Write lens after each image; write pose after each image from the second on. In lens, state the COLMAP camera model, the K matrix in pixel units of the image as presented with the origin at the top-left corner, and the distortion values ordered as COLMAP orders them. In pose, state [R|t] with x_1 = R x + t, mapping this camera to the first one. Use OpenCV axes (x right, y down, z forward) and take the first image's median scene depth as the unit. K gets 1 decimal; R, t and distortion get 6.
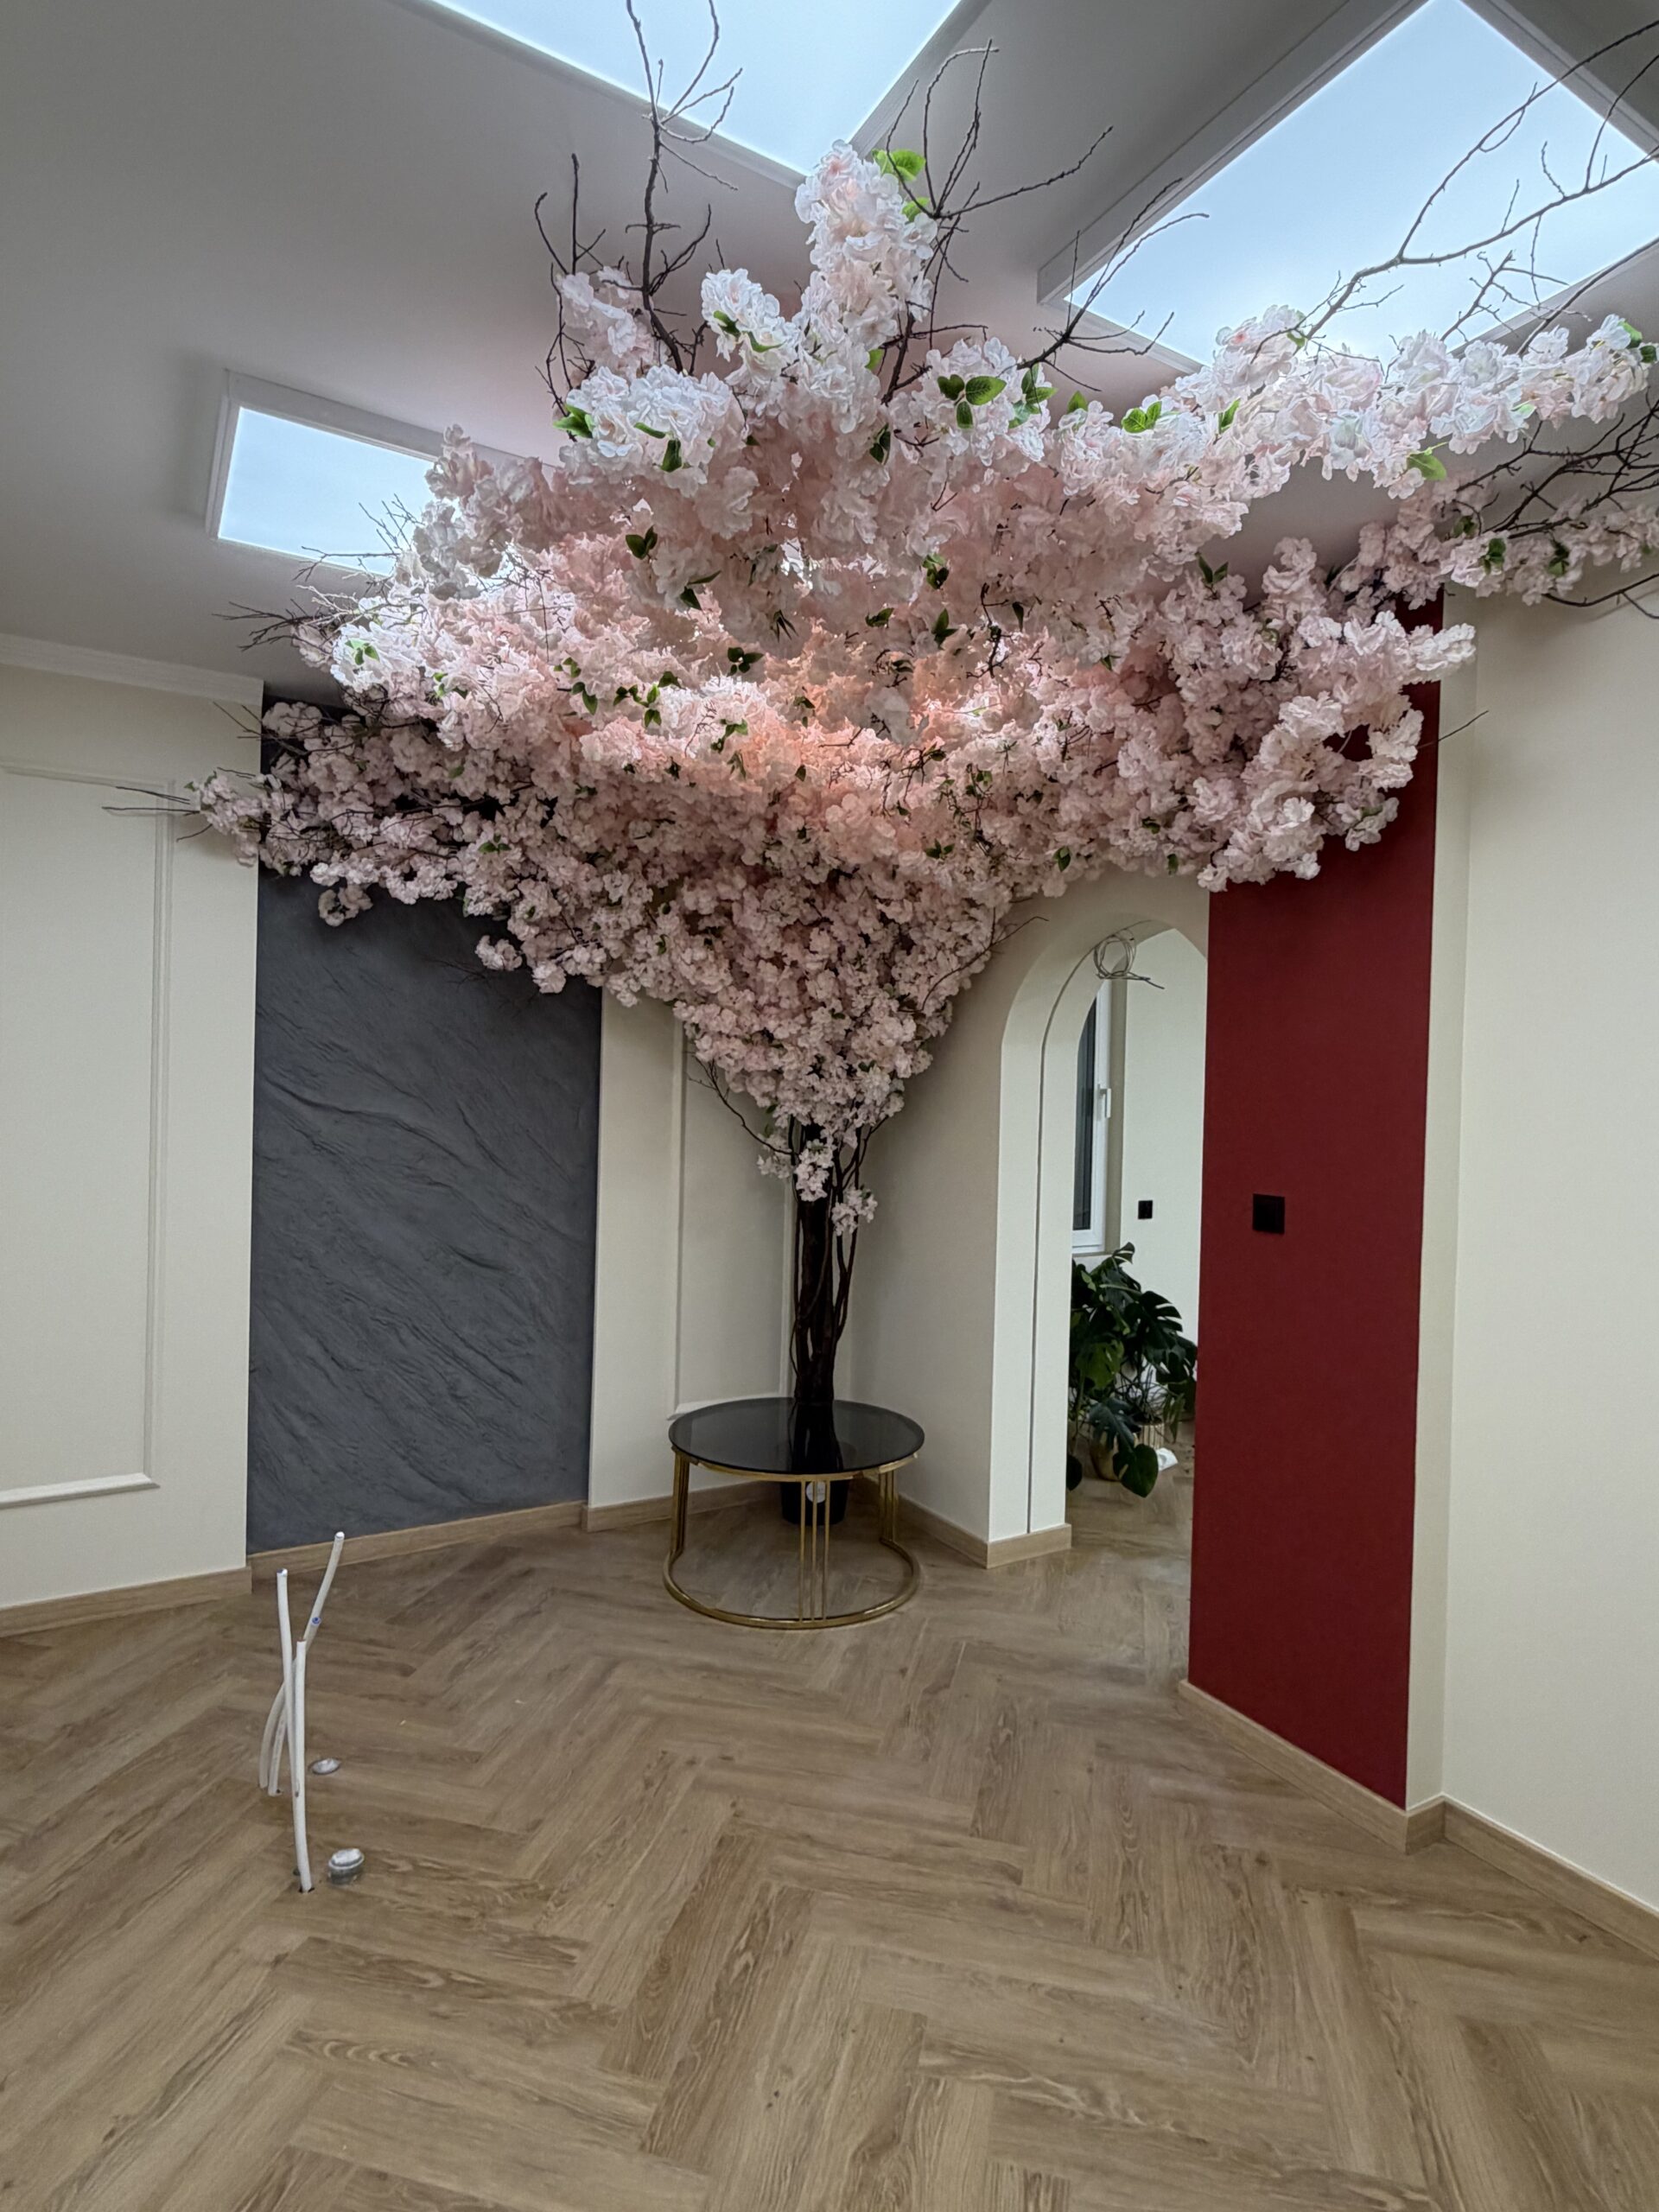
lens RADIAL K [[1190.0, 0, 829.6], [0, 1190.0, 1100.8], [0, 0, 1]] dist [0.001609, 0.000094]
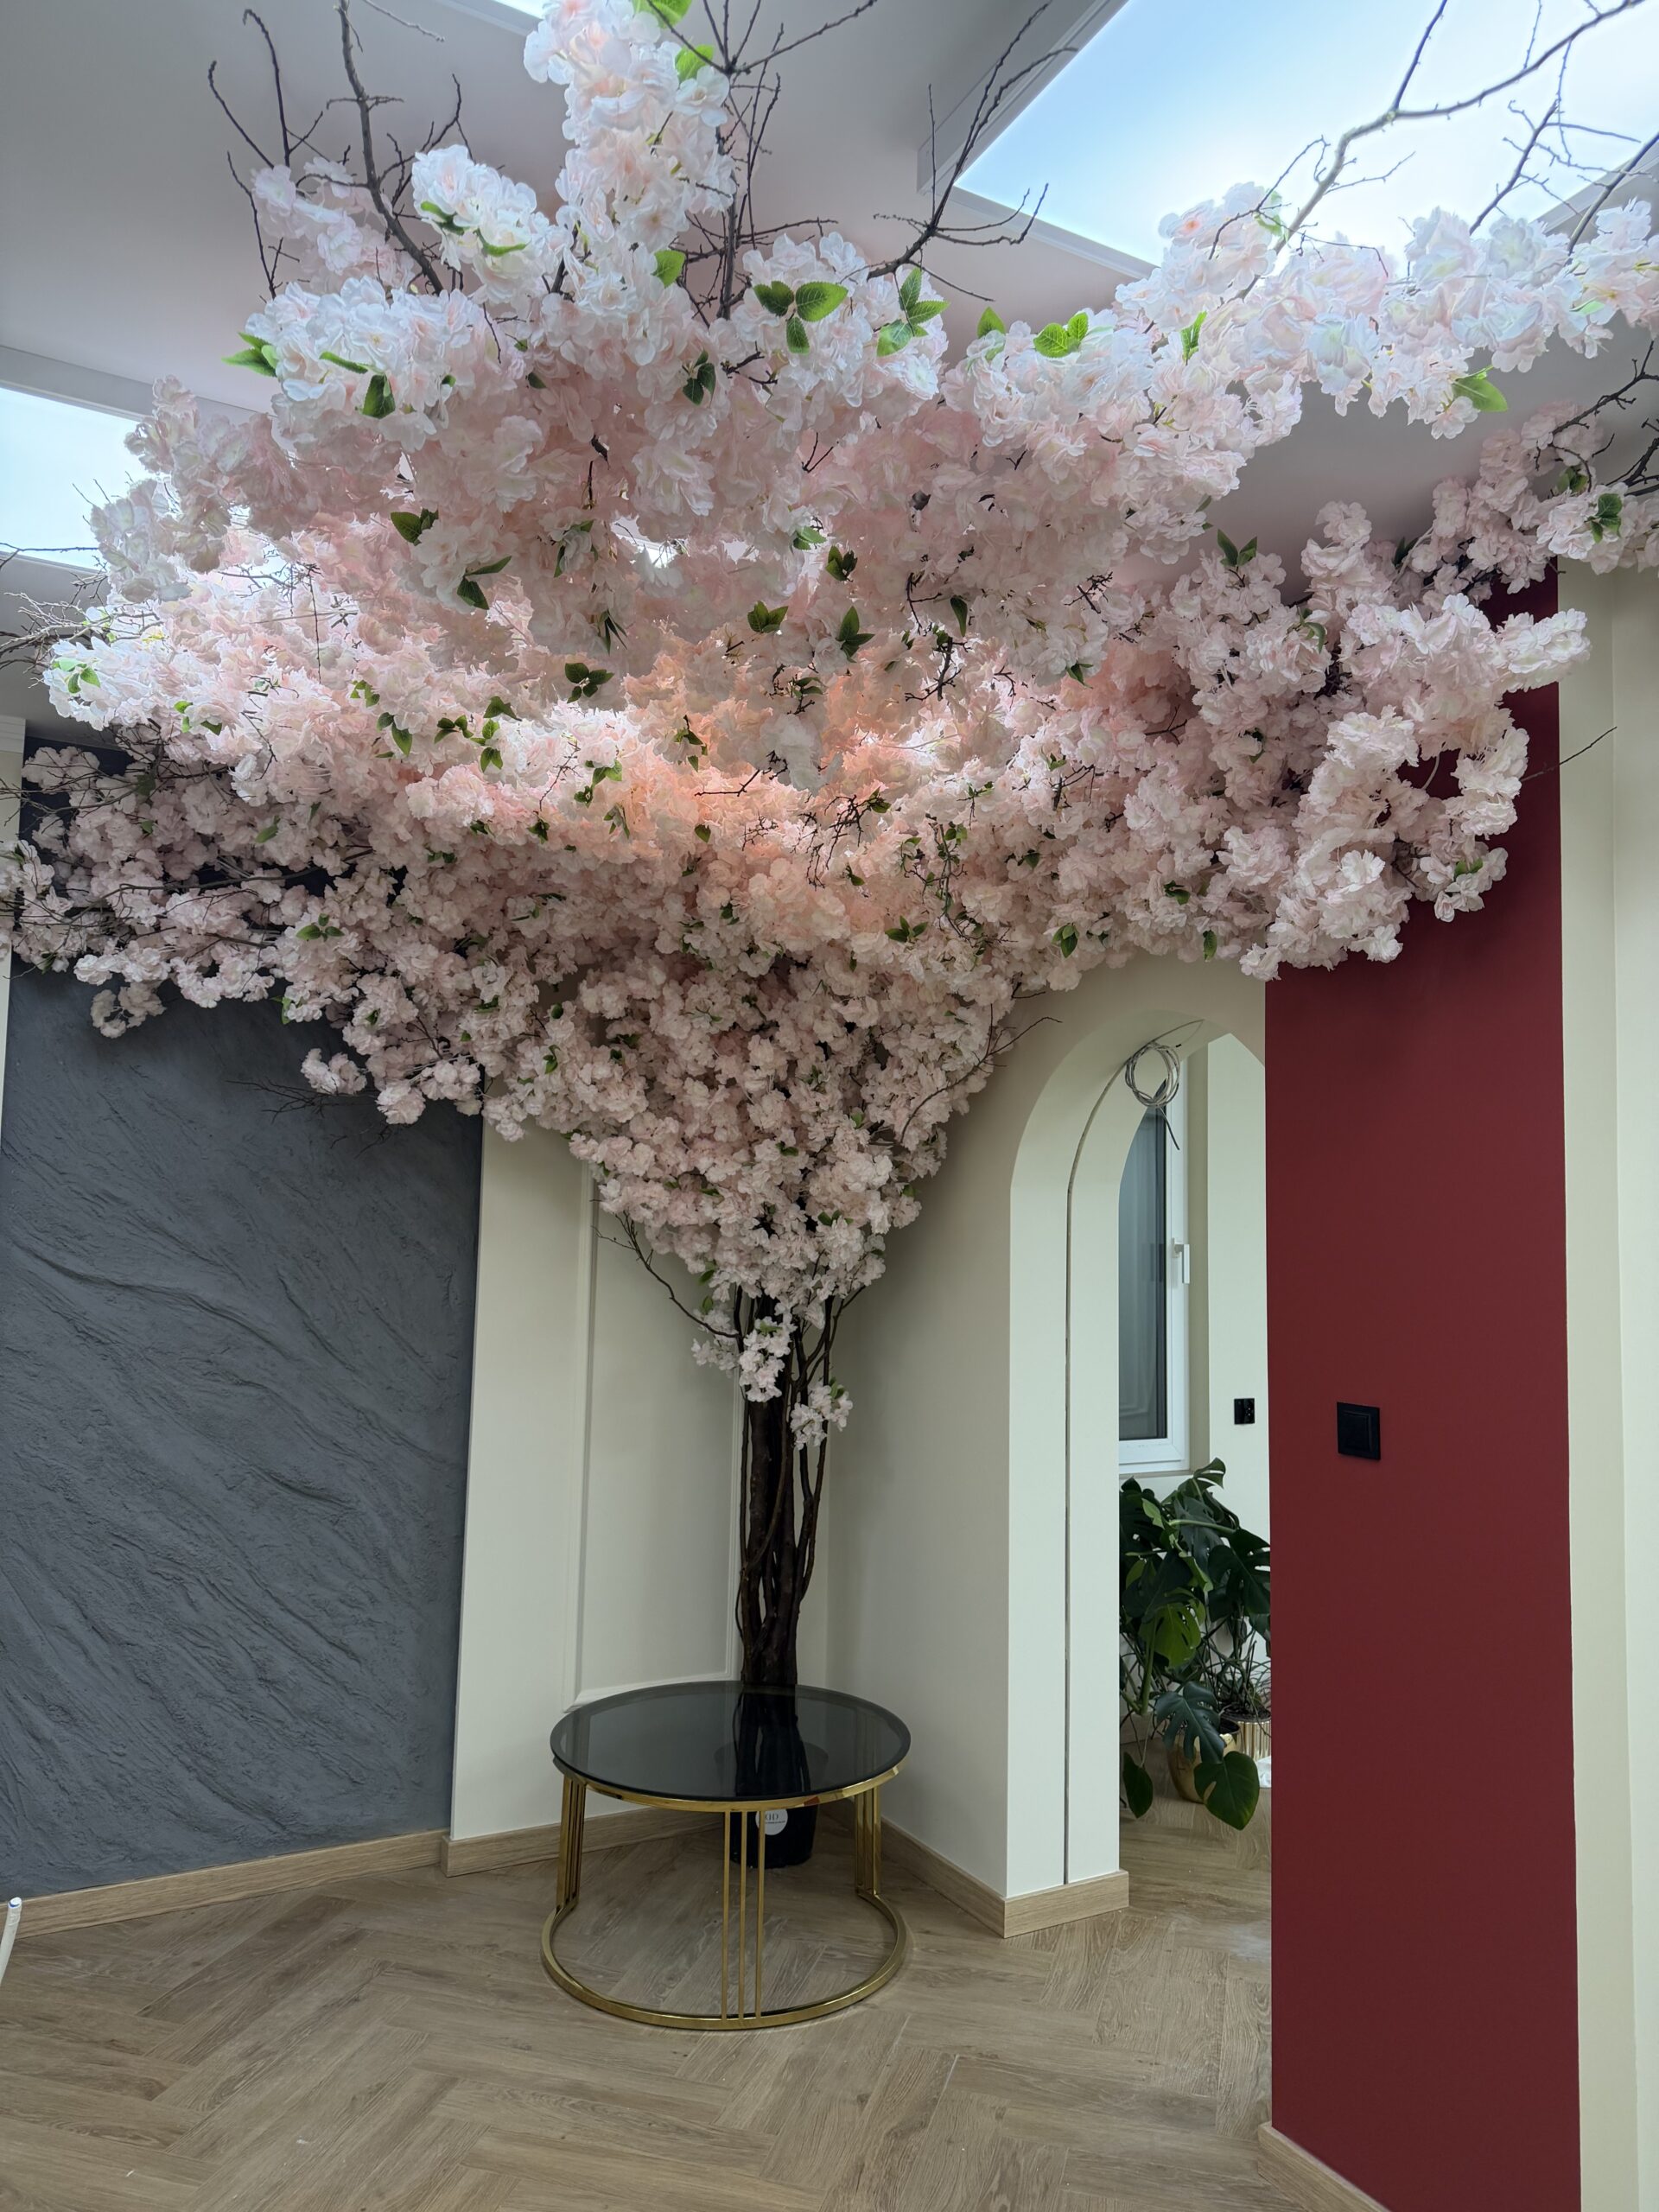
lens RADIAL K [[1531.3, 0, 830.5], [0, 1531.3, 1118.3], [0, 0, 1]] dist [0.156691, -0.297377]
pose [[0.999272, -0.007941, -0.037313, 0.080209], [0.004676, 0.996216, -0.086792, -0.009604], [0.037861, 0.086554, 0.995527, 0.047307]]
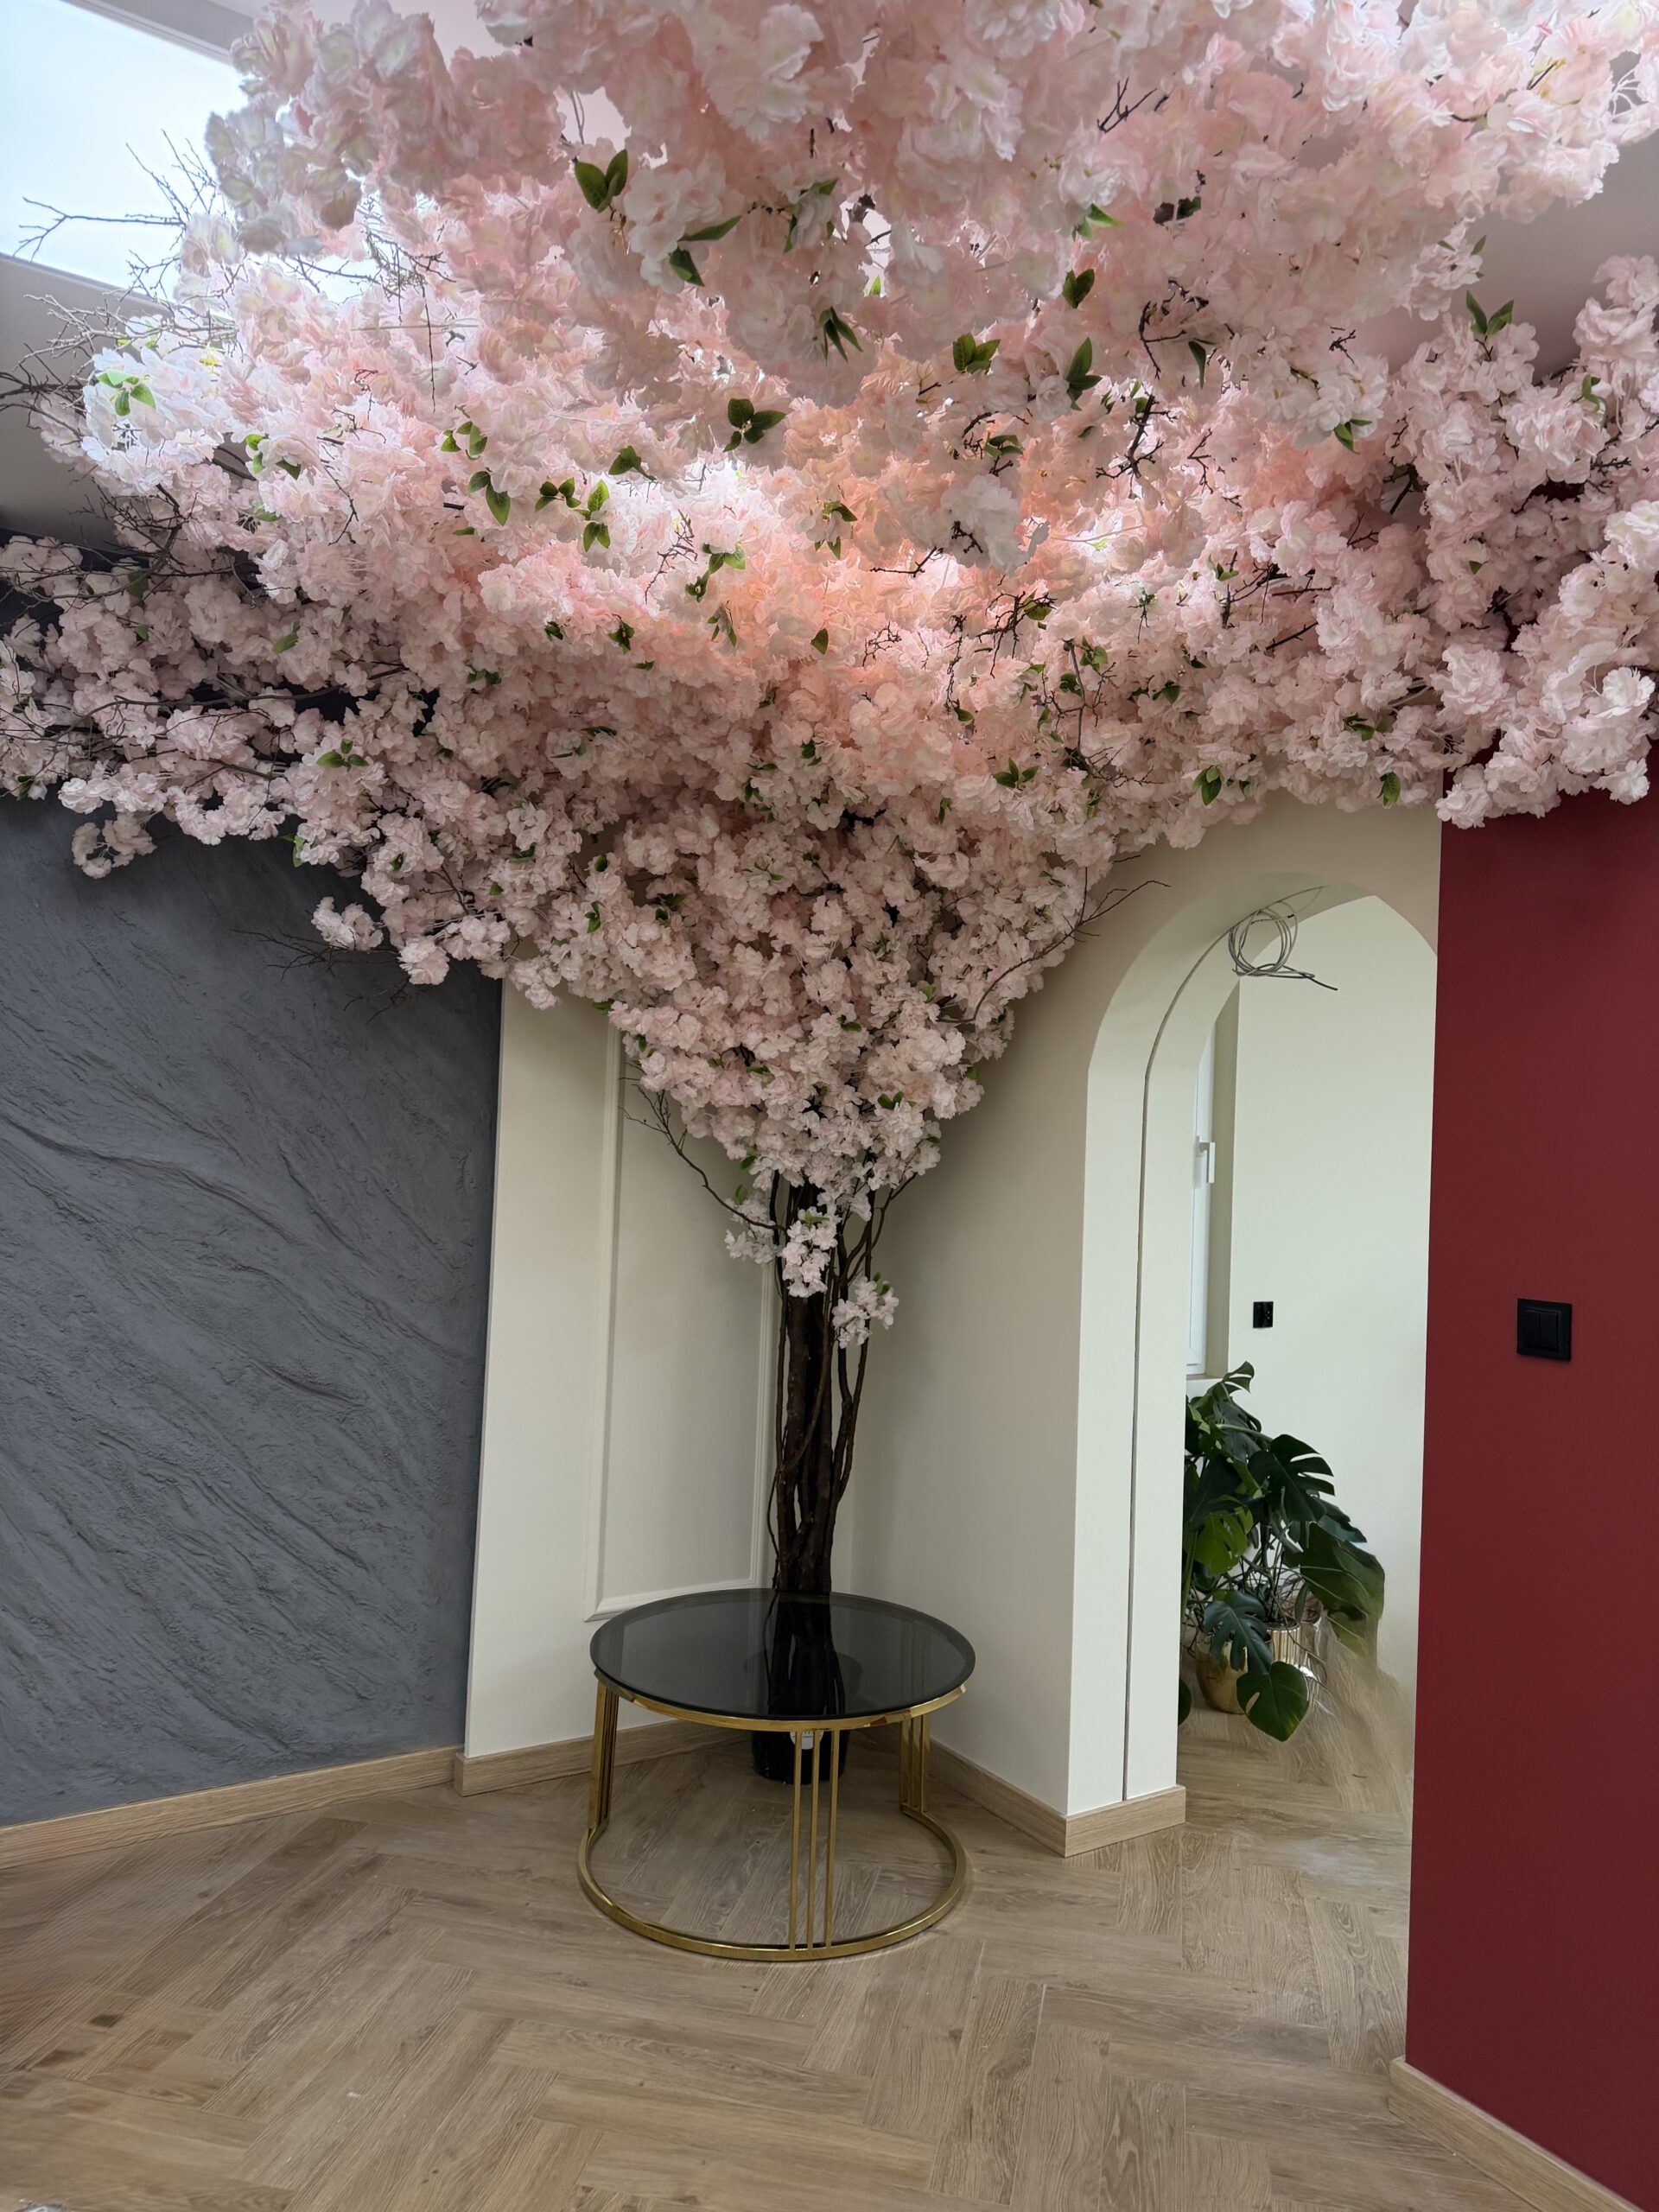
lens RADIAL K [[1514.4, 0, 809.9], [0, 1514.4, 1122.6], [0, 0, 1]] dist [0.143678, -0.265734]
pose [[0.999700, 0.012167, 0.021273, -0.039640], [-0.011591, 0.999569, -0.026979, 0.008900], [-0.021592, 0.026725, 0.999410, 0.152267]]
